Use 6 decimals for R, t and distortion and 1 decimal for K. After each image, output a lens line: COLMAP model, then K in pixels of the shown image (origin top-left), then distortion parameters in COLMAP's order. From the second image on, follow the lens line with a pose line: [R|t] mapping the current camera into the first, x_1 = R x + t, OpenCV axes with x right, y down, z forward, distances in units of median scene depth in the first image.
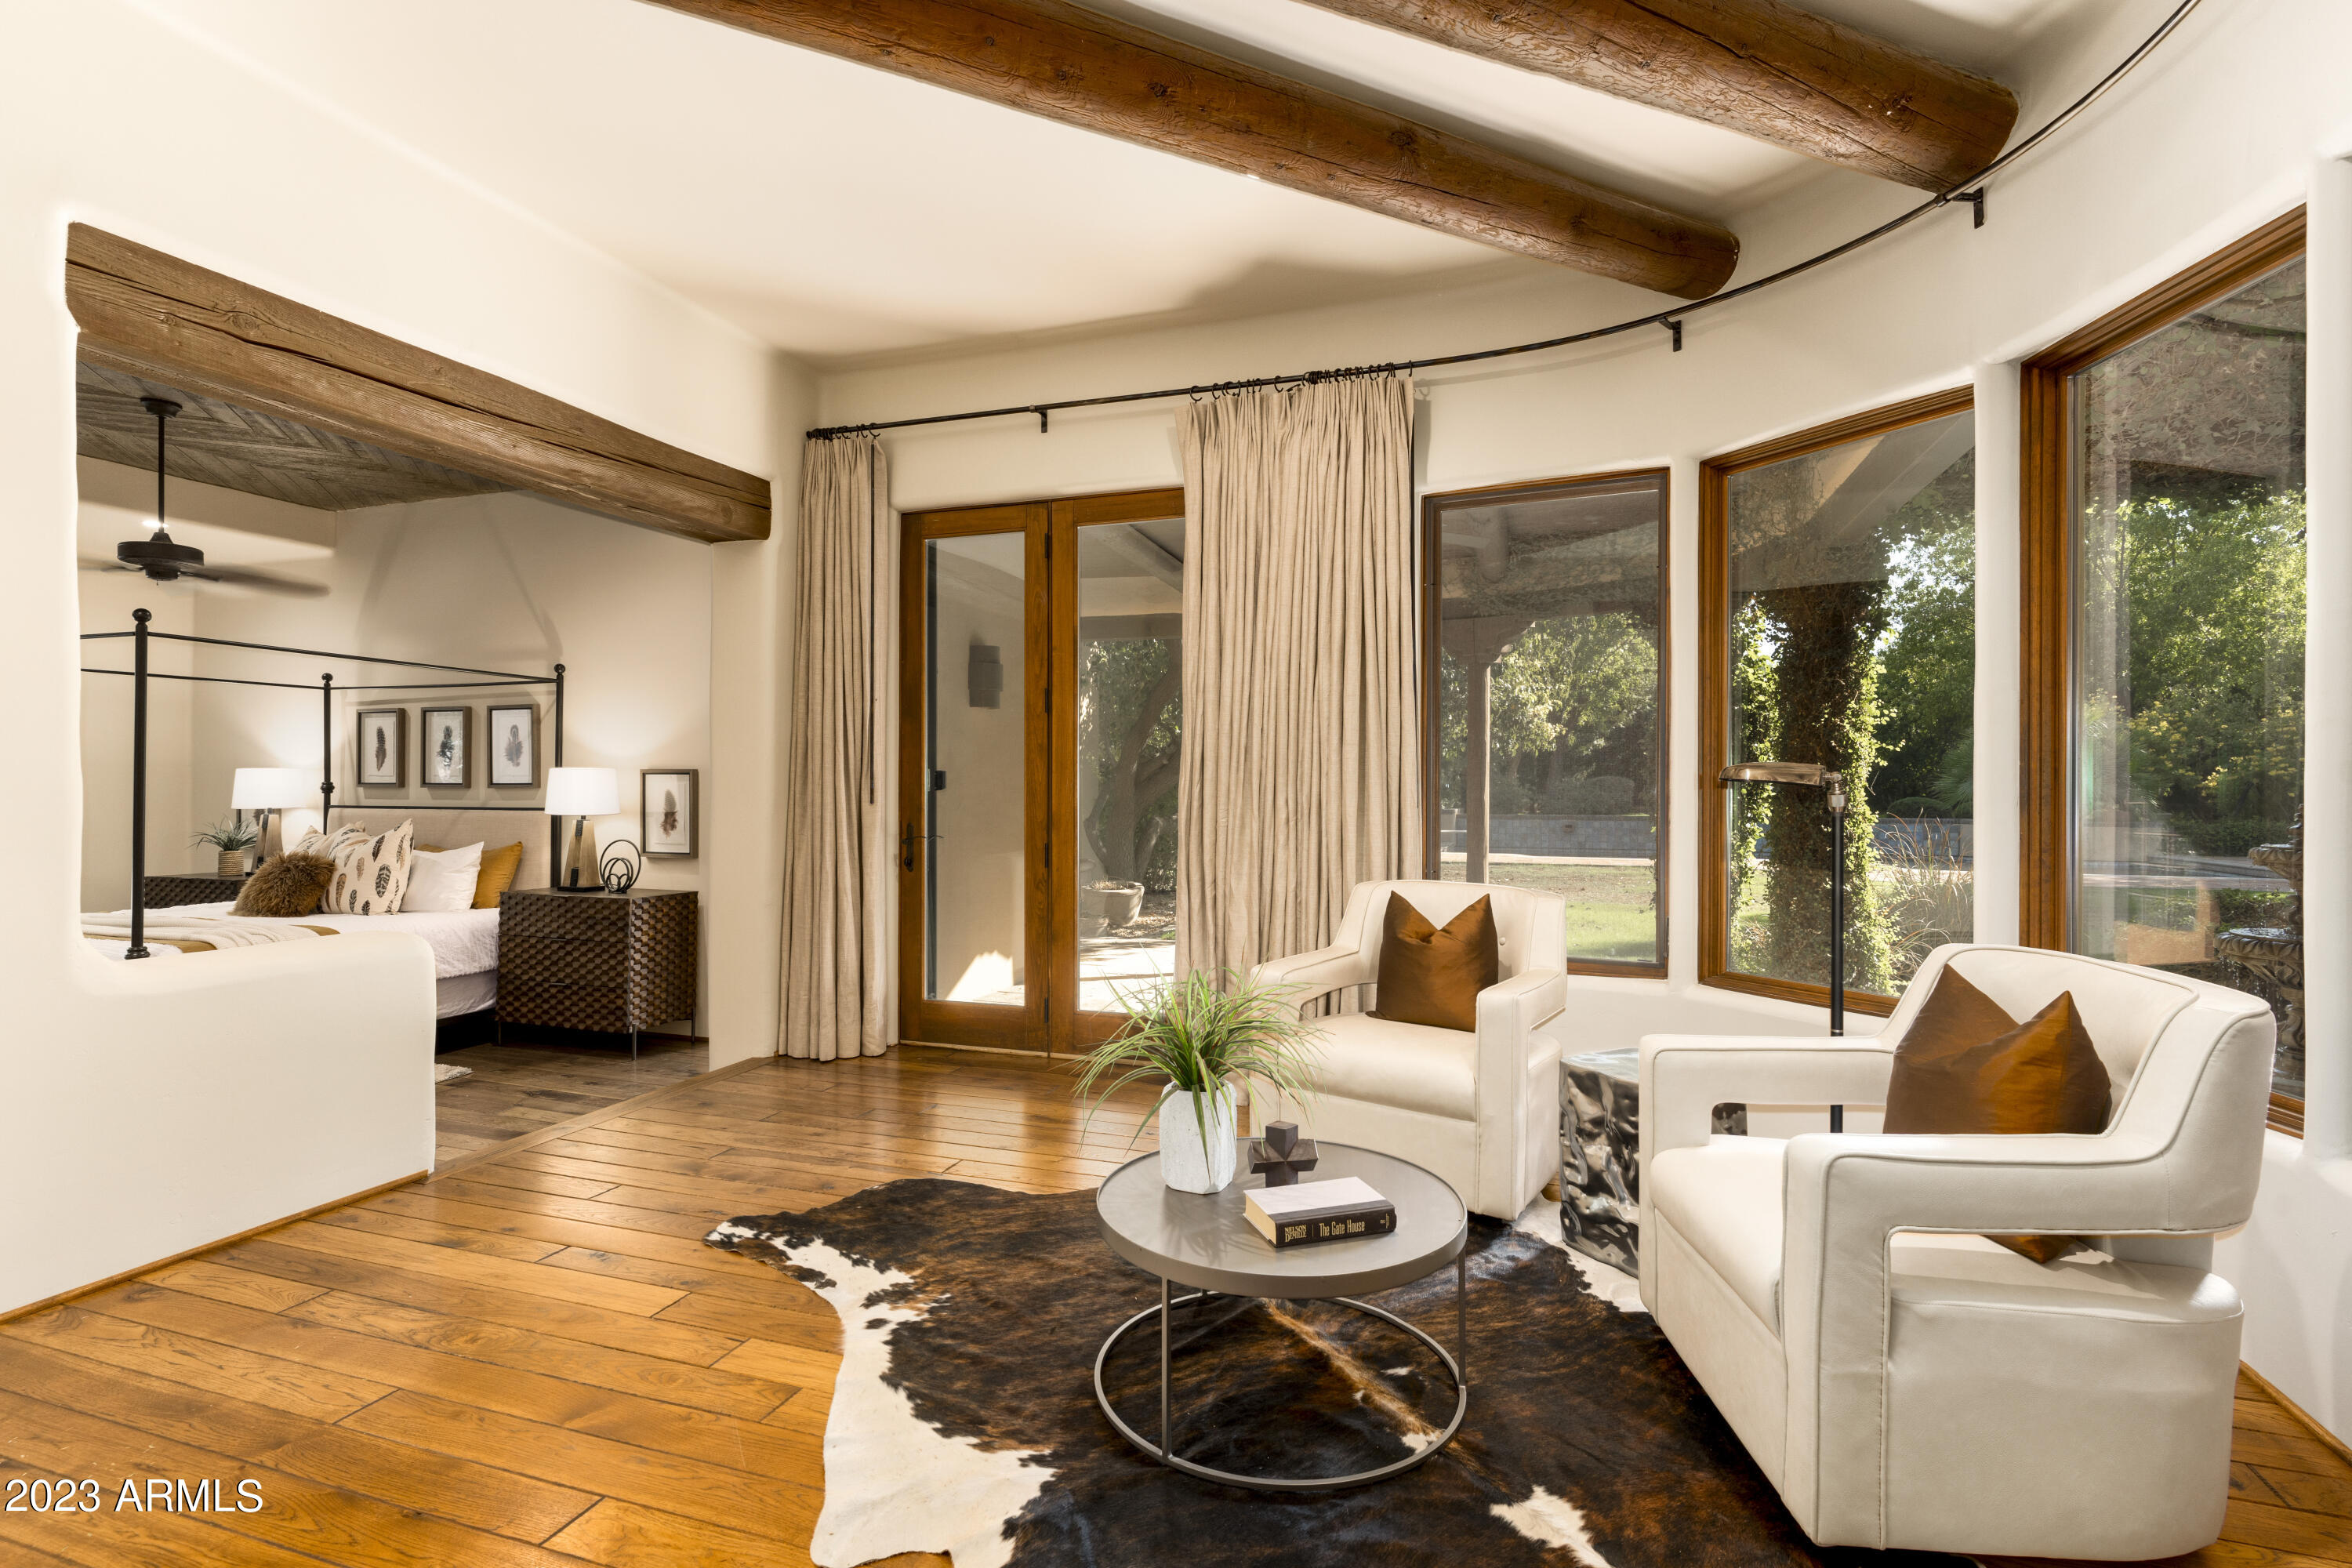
lens RADIAL K [[1135.8, 0, 1177.0], [0, 1135.8, 785.9], [0, 0, 1]] dist [0.005707, 0.000300]
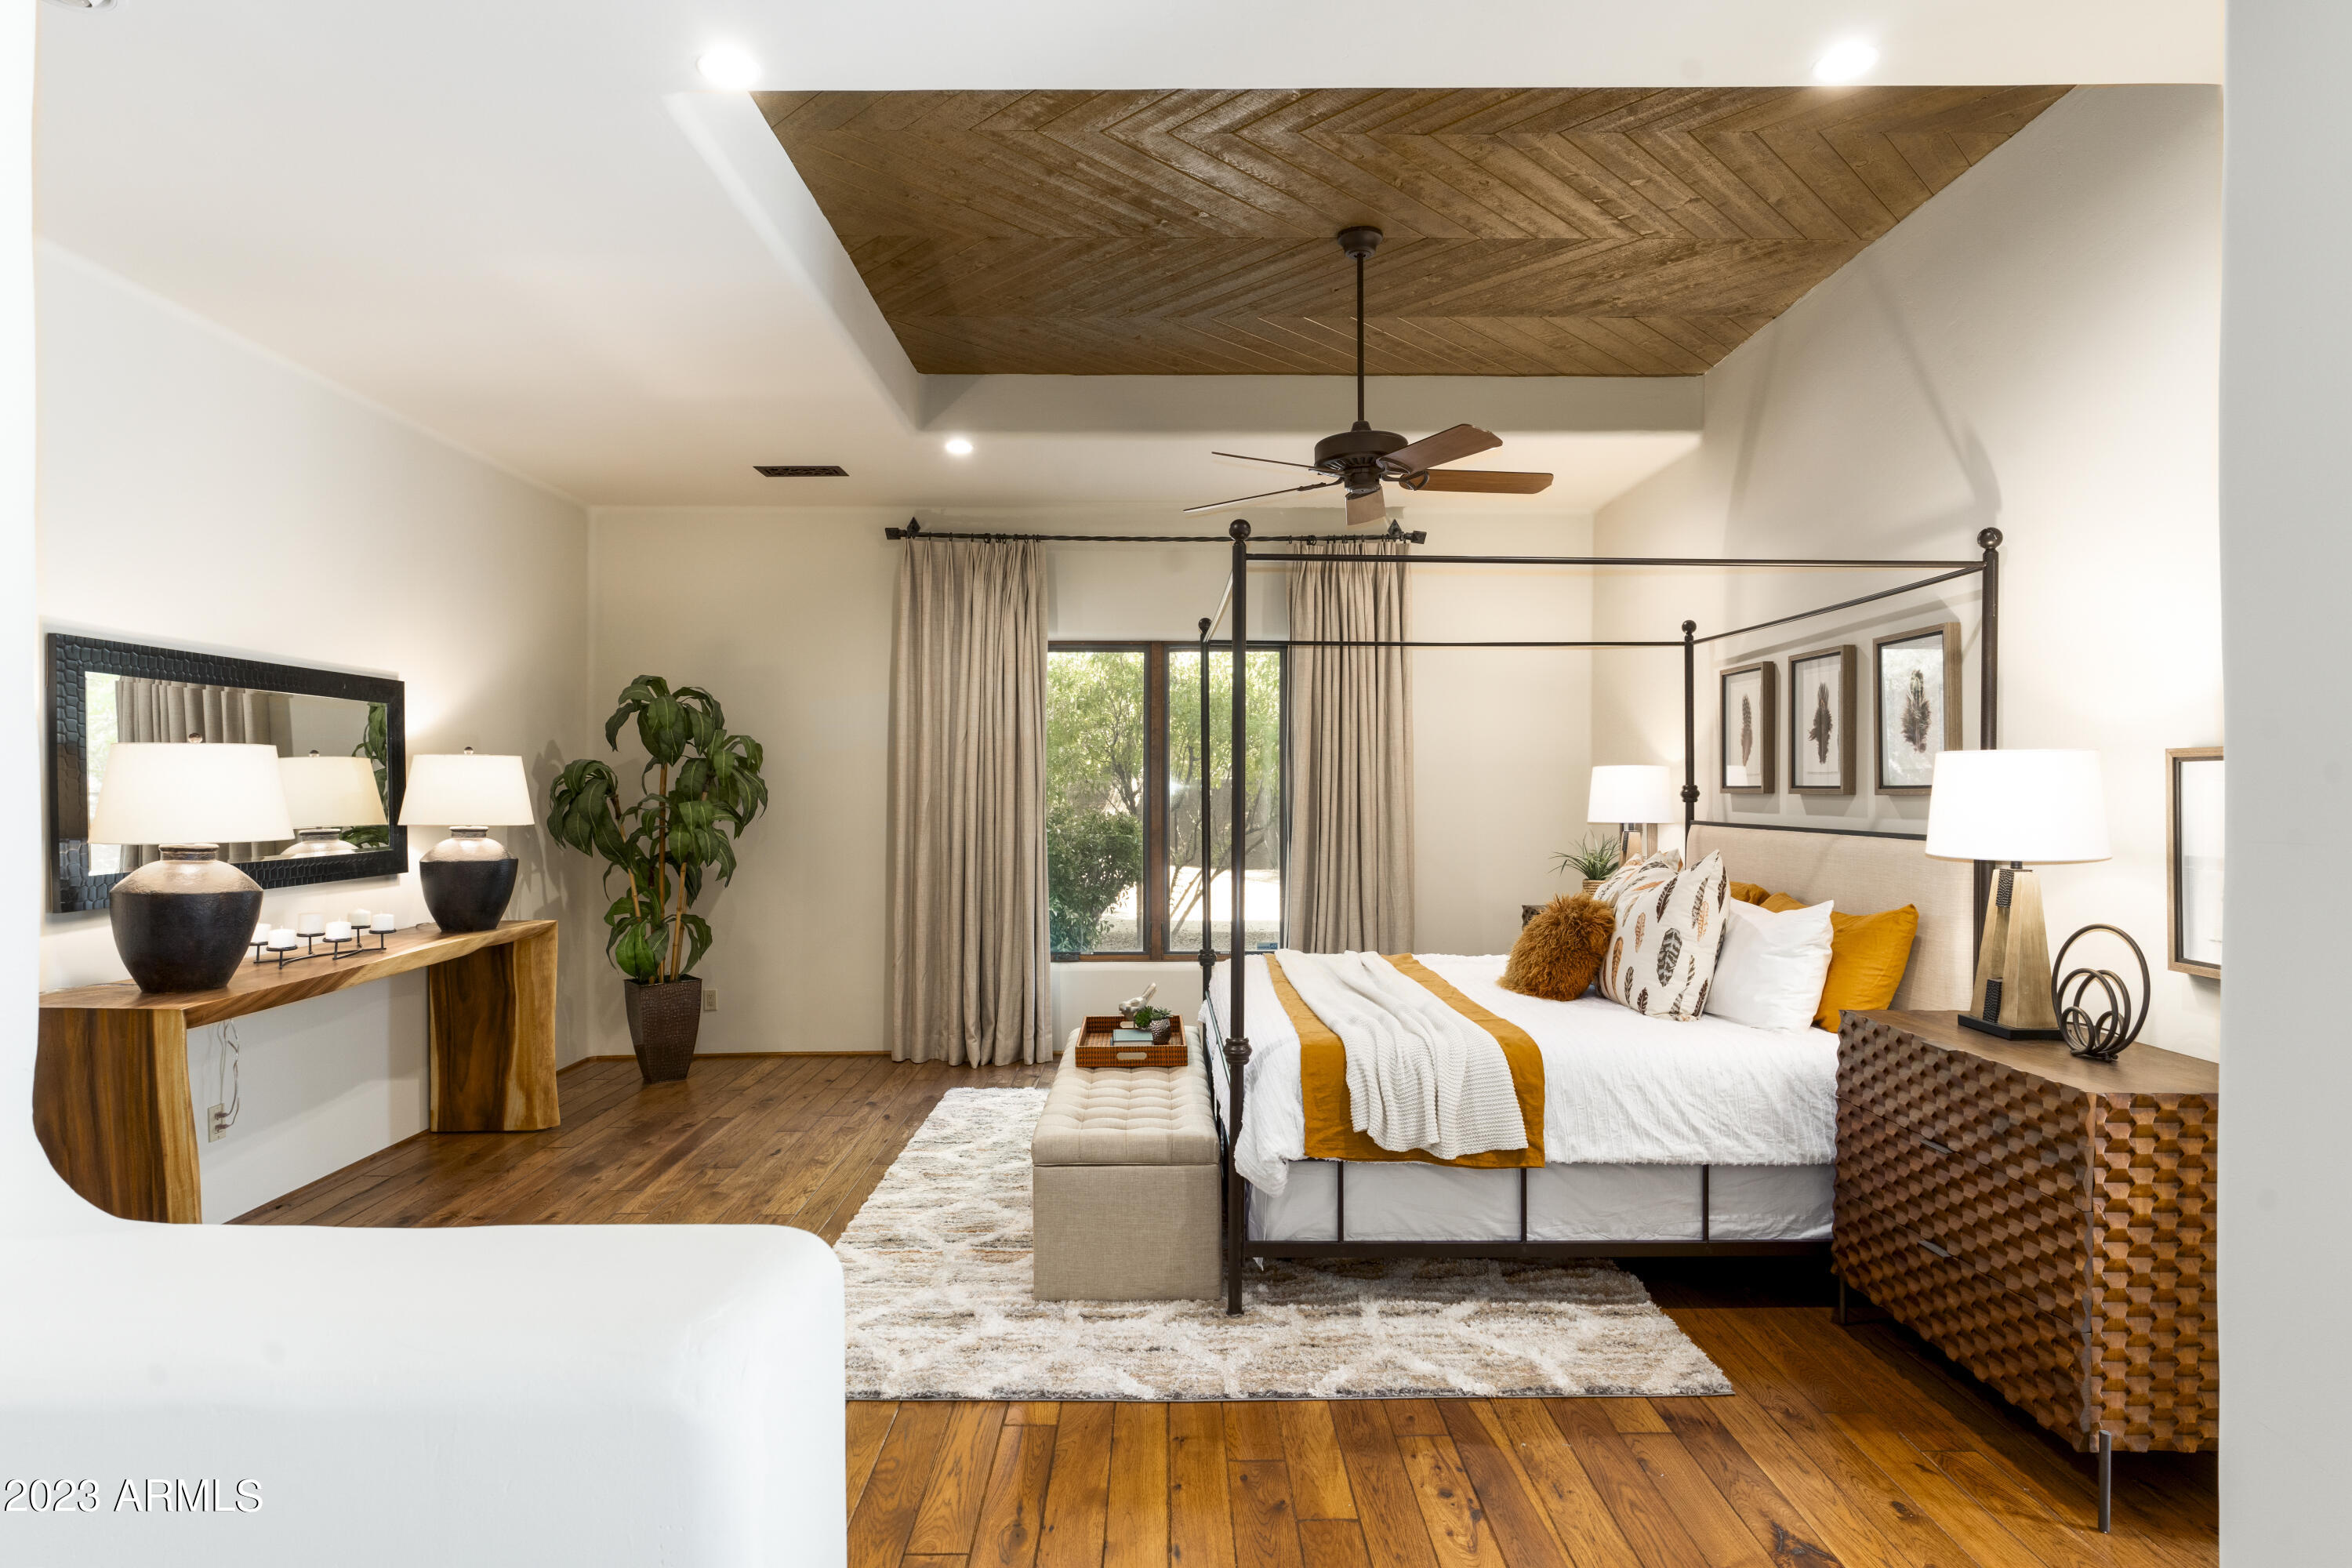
lens RADIAL K [[1266.6, 0, 1173.5], [0, 1266.6, 790.3], [0, 0, 1]] dist [0.000683, 0.001055]
pose [[0.339813, -0.000808, -0.940493, -0.180825], [0.001683, 0.999999, -0.000251, -0.000740], [0.940492, -0.001498, 0.339814, 0.543328]]
